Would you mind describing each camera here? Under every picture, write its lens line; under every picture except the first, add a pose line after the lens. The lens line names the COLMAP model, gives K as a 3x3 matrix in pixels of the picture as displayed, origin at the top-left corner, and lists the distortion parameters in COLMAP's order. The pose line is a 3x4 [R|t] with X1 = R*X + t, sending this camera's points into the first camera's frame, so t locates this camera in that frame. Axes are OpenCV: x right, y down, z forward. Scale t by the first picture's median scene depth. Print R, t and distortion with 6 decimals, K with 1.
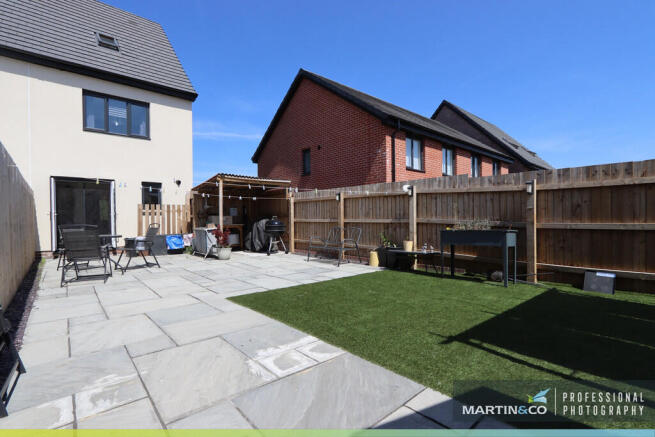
lens RADIAL K [[302.3, 0, 328.5], [0, 302.3, 218.6], [0, 0, 1]] dist [-0.016140, -0.000514]
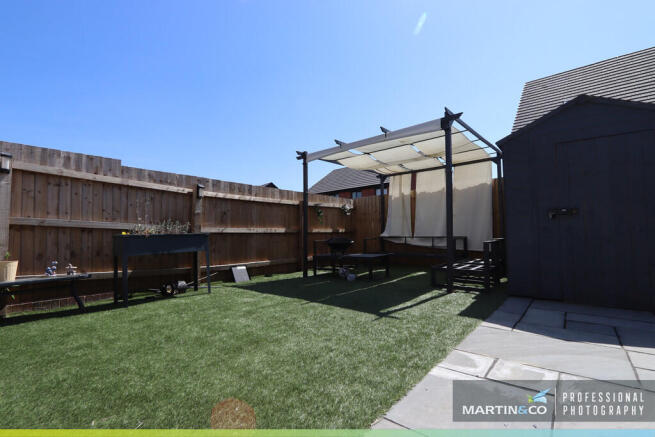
lens RADIAL K [[302.3, 0, 326.9], [0, 302.3, 221.0], [0, 0, 1]] dist [-0.016140, -0.000514]
pose [[-0.149035, 0.050115, 0.987561, -0.443348], [0.004329, 0.998738, -0.050029, 0.052752], [-0.988822, -0.003181, -0.149064, 0.837851]]
